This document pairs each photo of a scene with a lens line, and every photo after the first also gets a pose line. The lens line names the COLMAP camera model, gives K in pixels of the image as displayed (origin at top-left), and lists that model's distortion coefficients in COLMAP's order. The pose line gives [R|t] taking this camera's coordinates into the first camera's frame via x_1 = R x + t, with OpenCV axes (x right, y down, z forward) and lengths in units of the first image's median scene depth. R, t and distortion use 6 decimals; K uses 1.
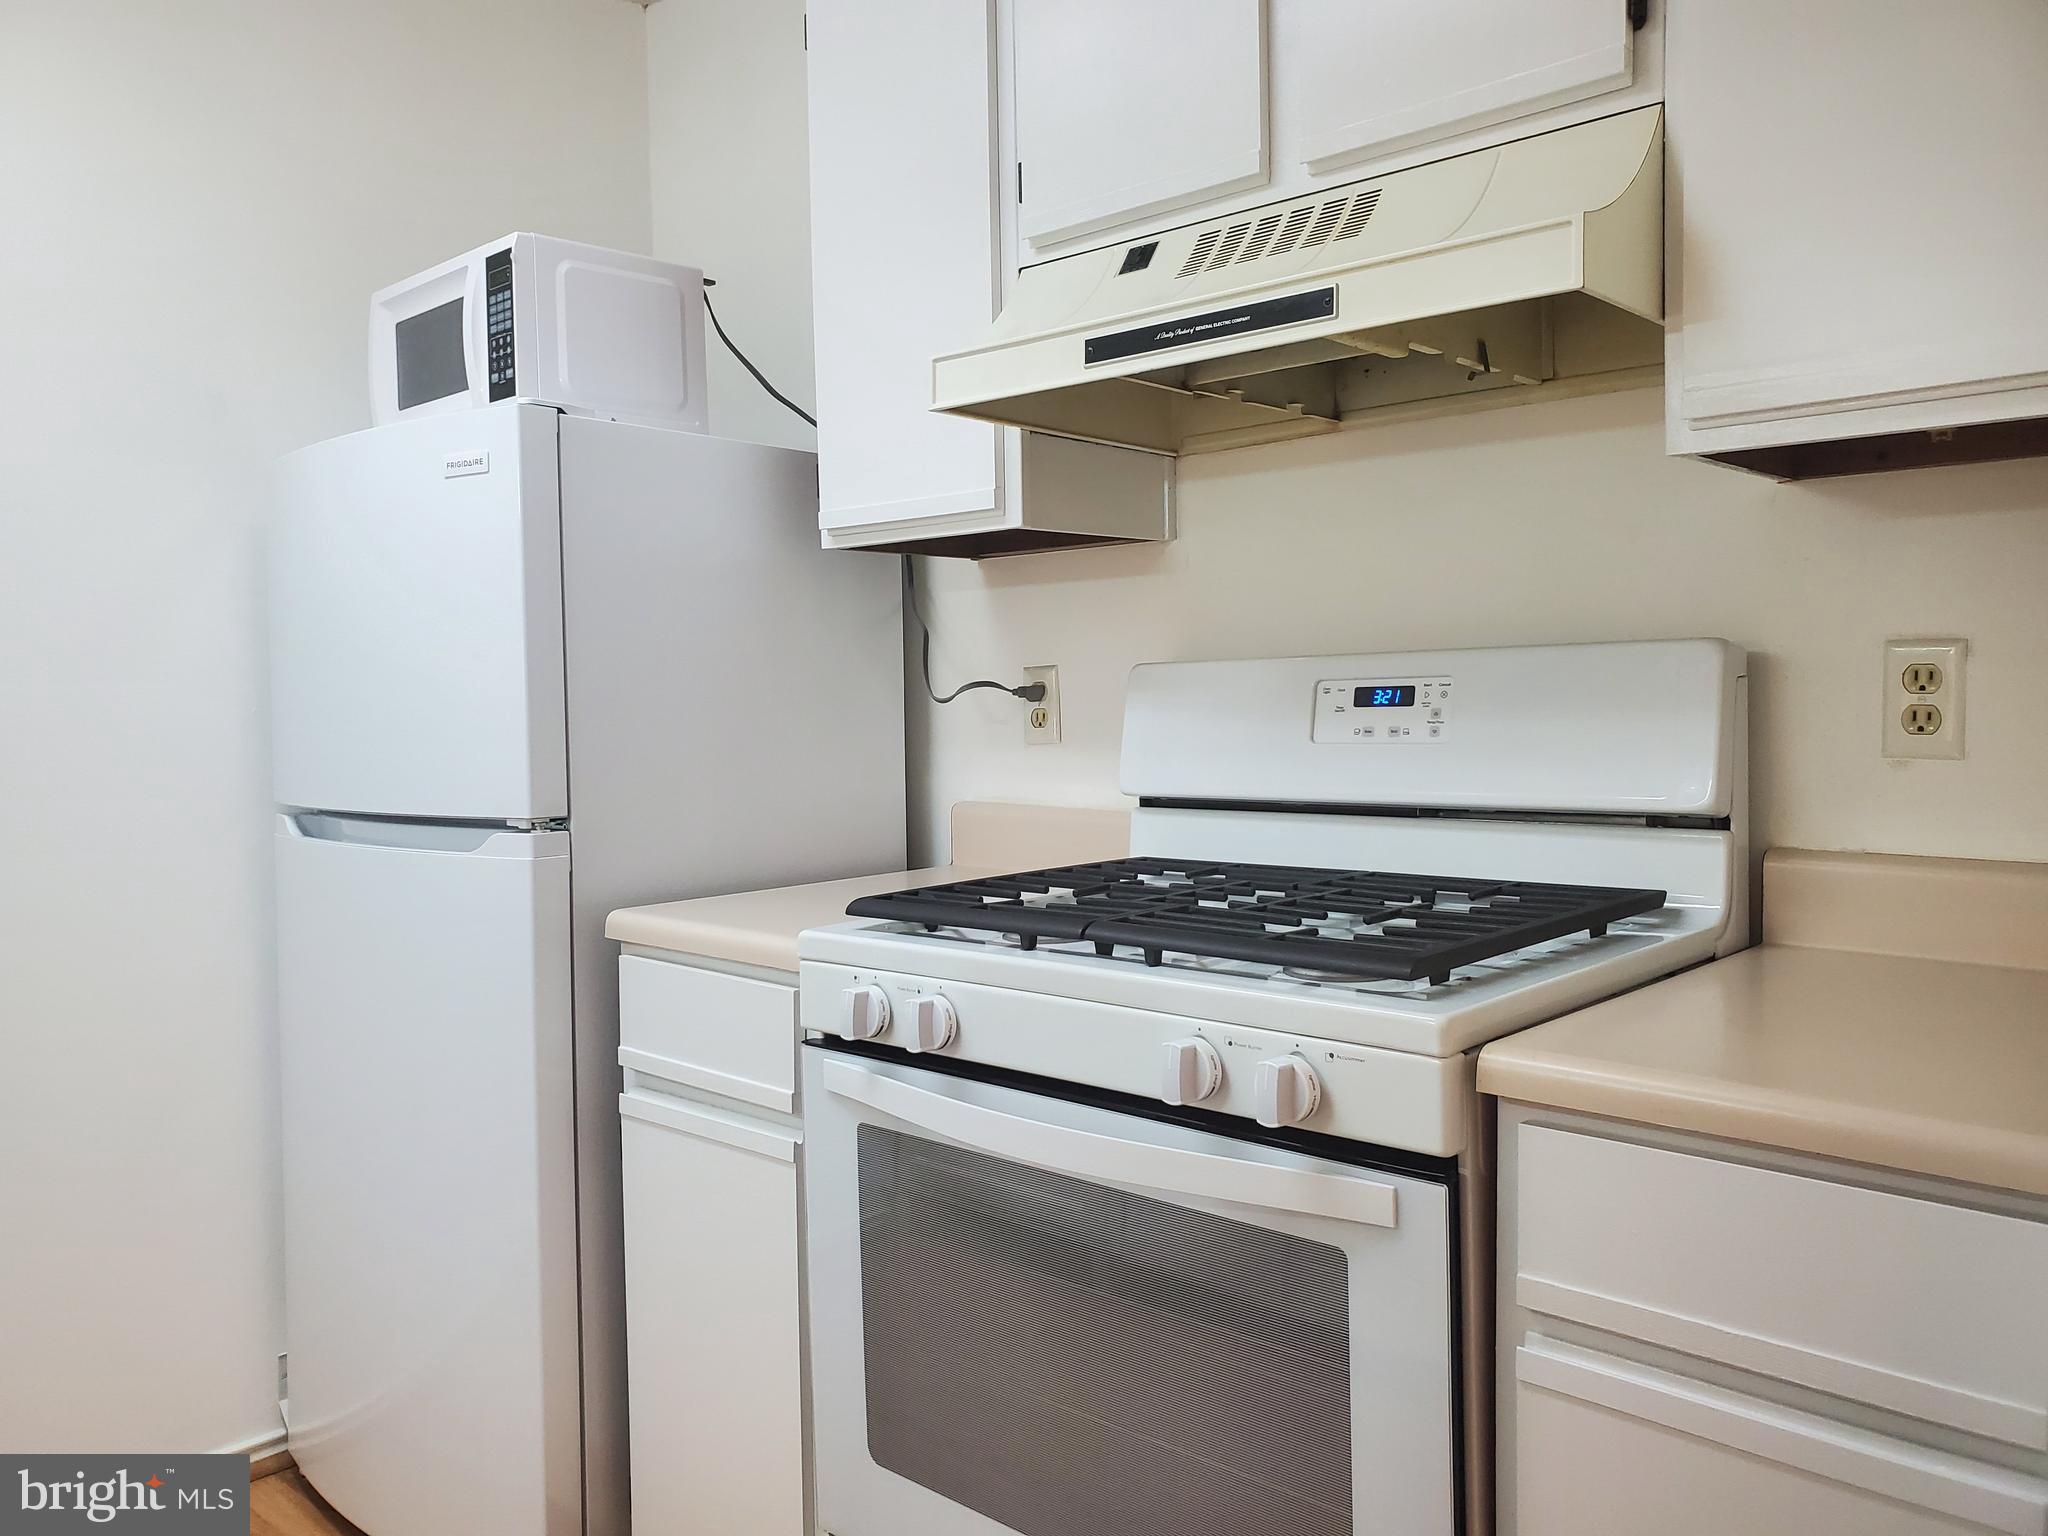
lens RADIAL K [[1587.1, 0, 1013.6], [0, 1587.1, 765.6], [0, 0, 1]] dist [-0.001626, -0.001157]
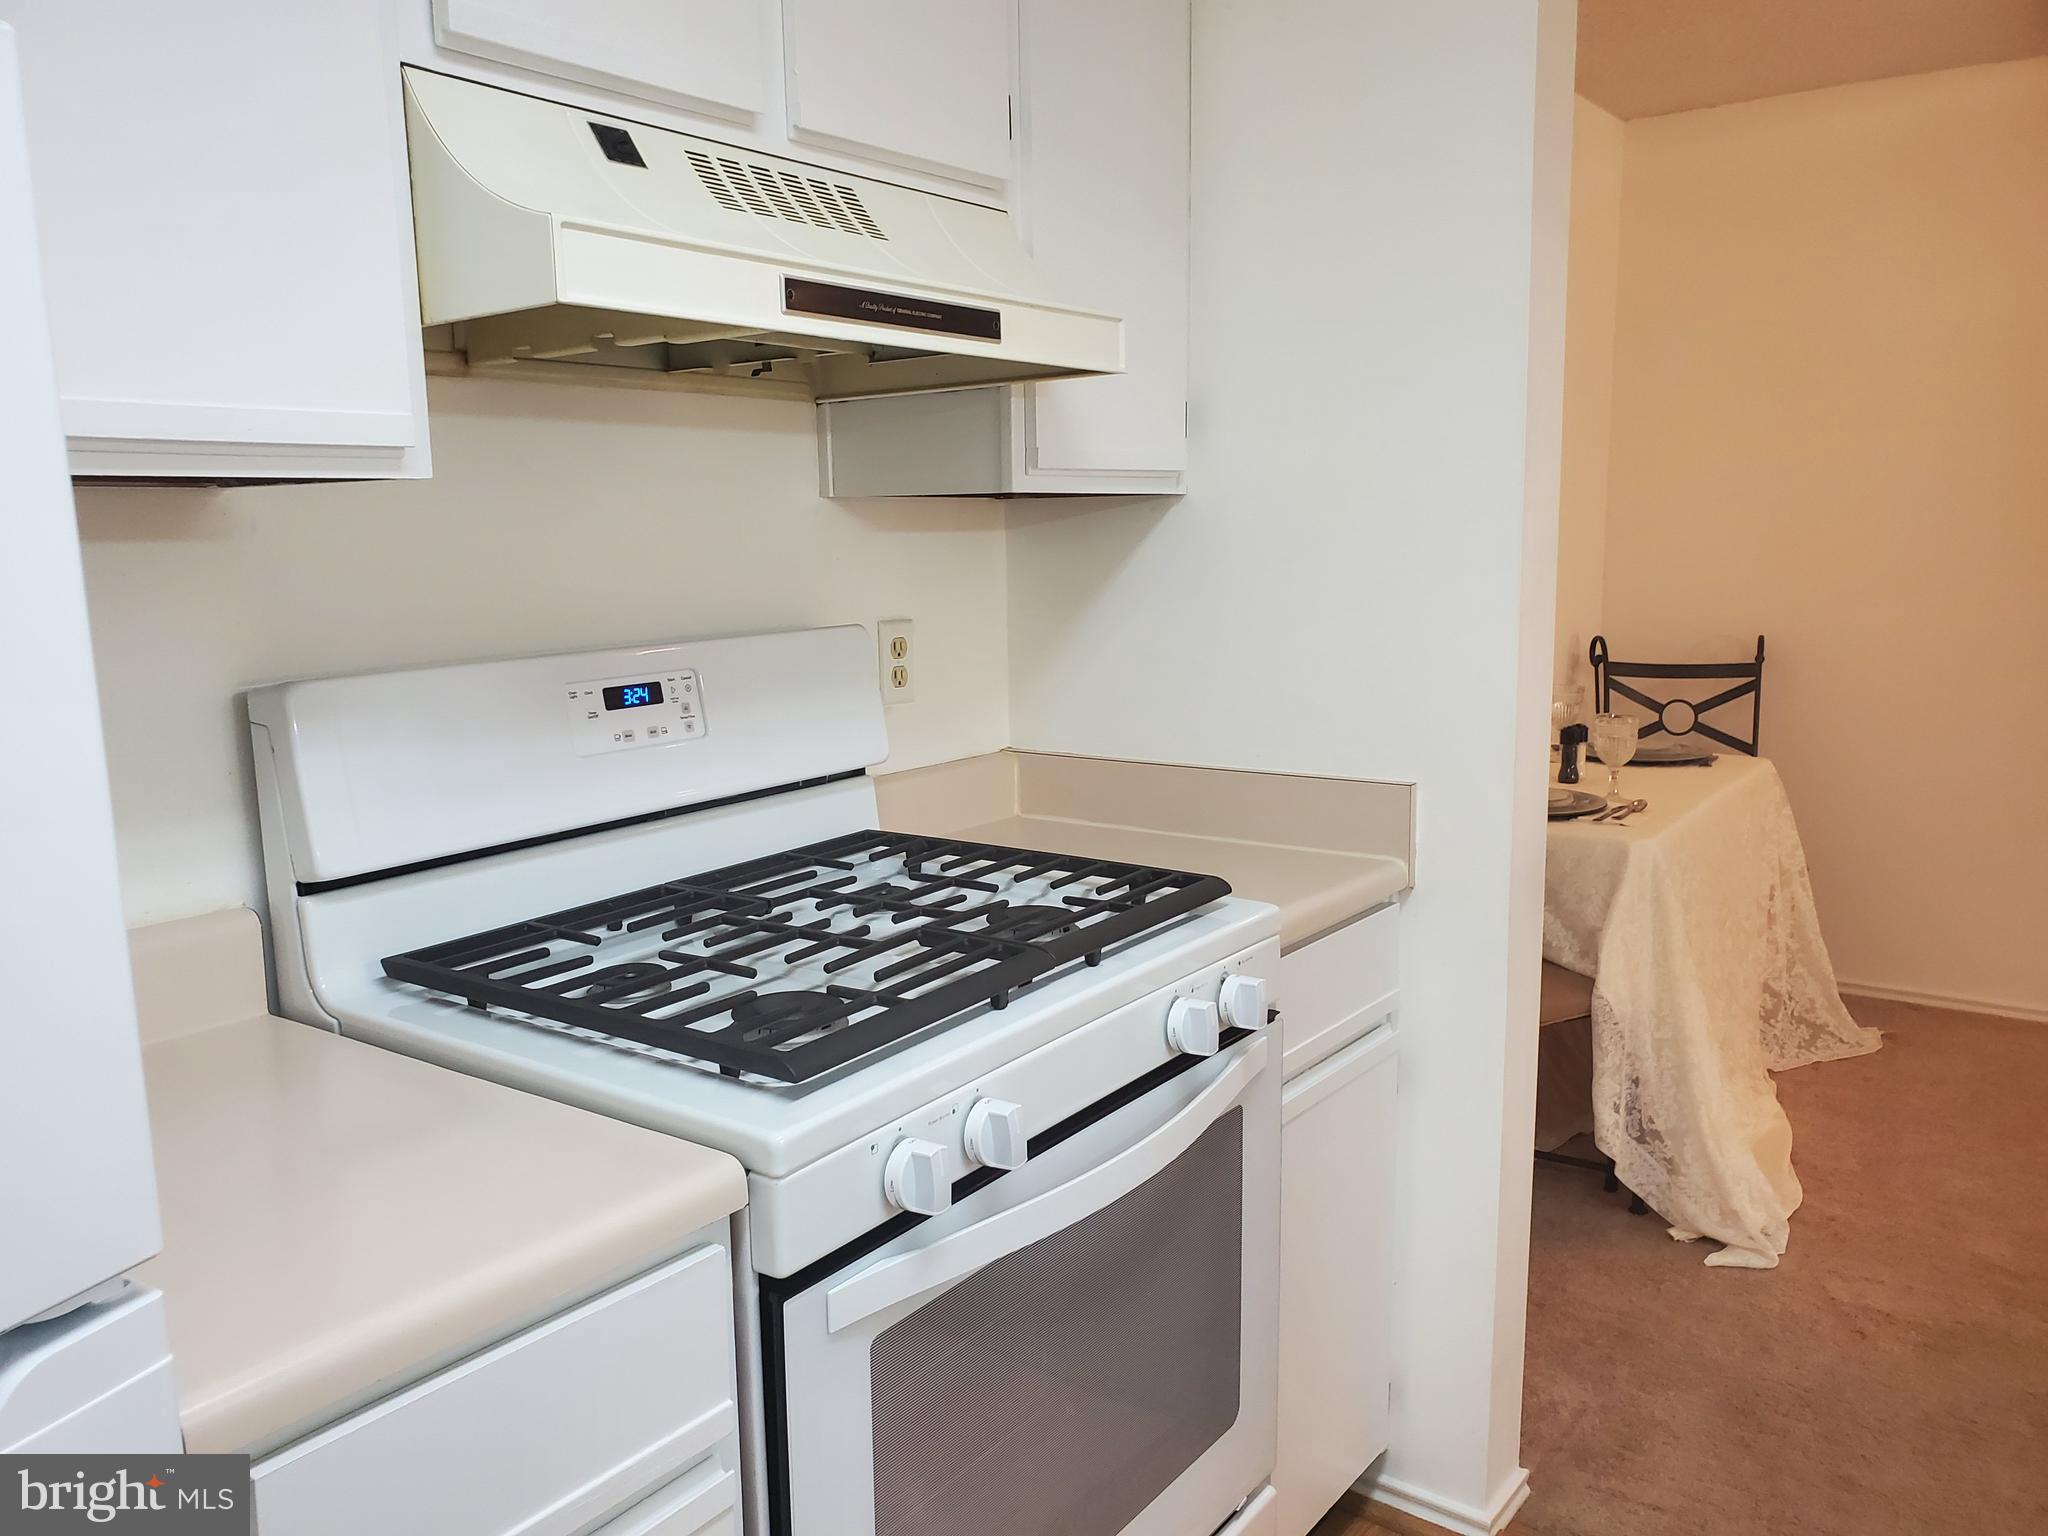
lens RADIAL K [[1587.1, 0, 1013.6], [0, 1587.1, 765.6], [0, 0, 1]] dist [-0.001626, -0.001157]
pose [[-0.113021, -0.129762, 0.985083, -0.747448], [0.062255, 0.988562, 0.137364, -0.124248], [-0.991640, 0.076851, -0.103650, 0.948328]]
